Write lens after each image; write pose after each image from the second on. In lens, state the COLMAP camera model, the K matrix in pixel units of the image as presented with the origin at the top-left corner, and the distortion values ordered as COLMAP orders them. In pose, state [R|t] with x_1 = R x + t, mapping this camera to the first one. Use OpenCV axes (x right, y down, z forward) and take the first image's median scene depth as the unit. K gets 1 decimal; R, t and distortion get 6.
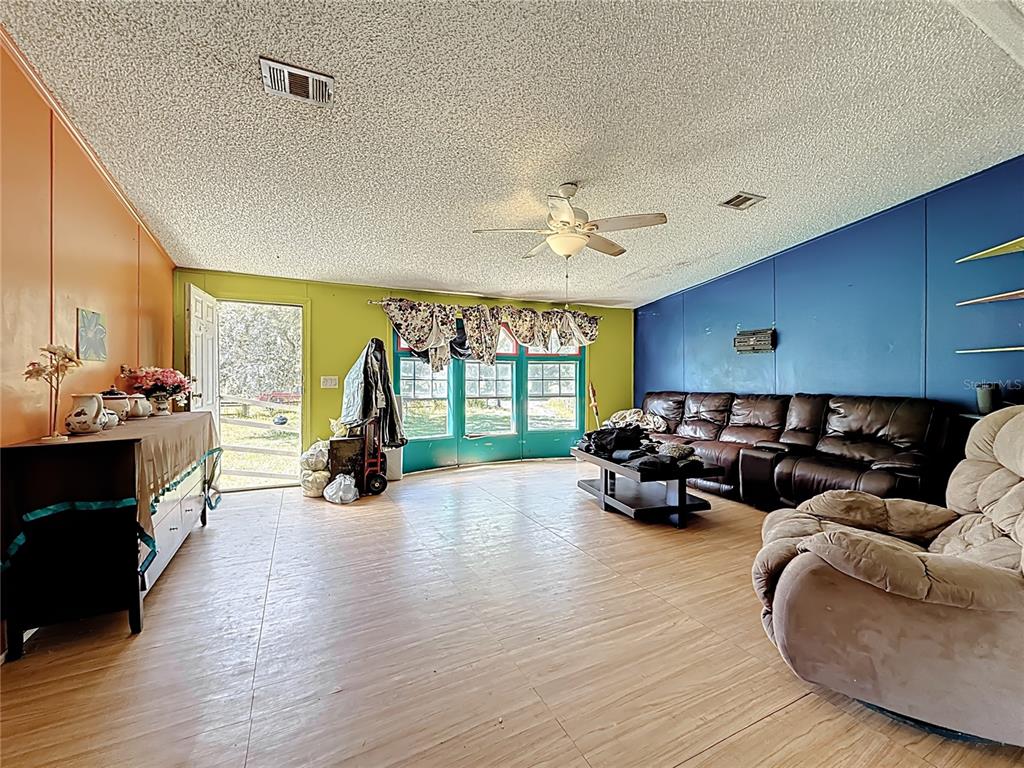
lens RADIAL K [[422.5, 0, 510.5], [0, 422.5, 379.2], [0, 0, 1]] dist [-0.001290, -0.000034]
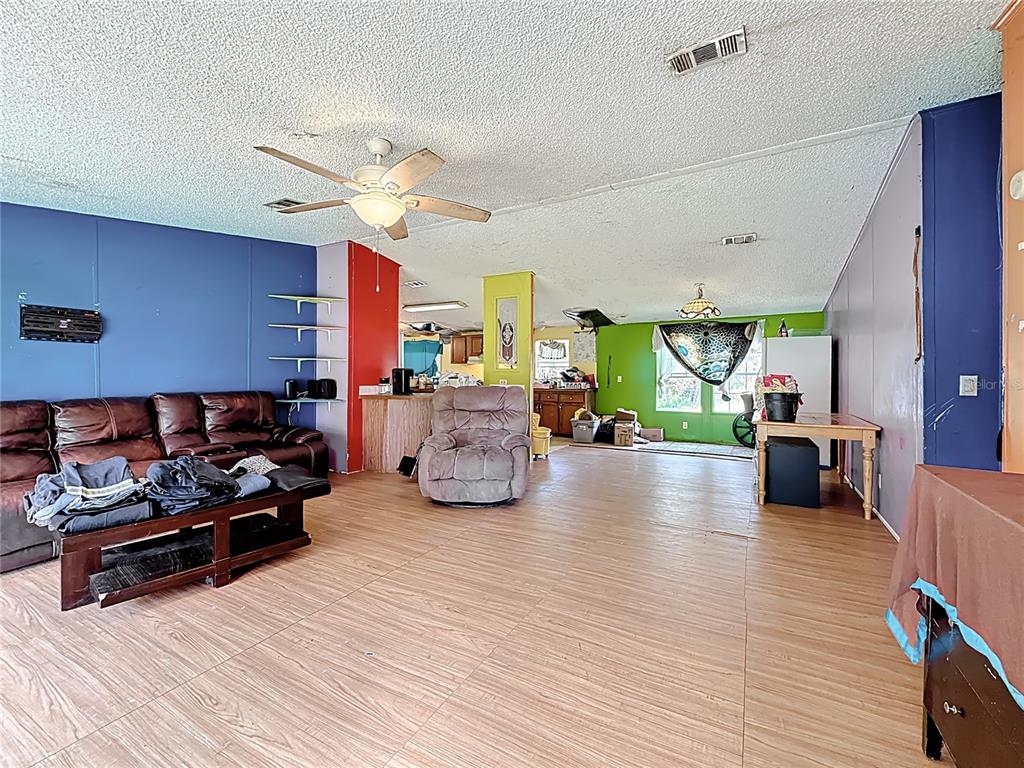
lens RADIAL K [[422.5, 0, 515.0], [0, 422.5, 378.4], [0, 0, 1]] dist [-0.001290, -0.000034]
pose [[-0.565607, -0.008095, 0.824635, -0.590196], [0.003314, 0.999921, 0.012089, -0.007932], [-0.824668, 0.009570, -0.565536, 1.077749]]
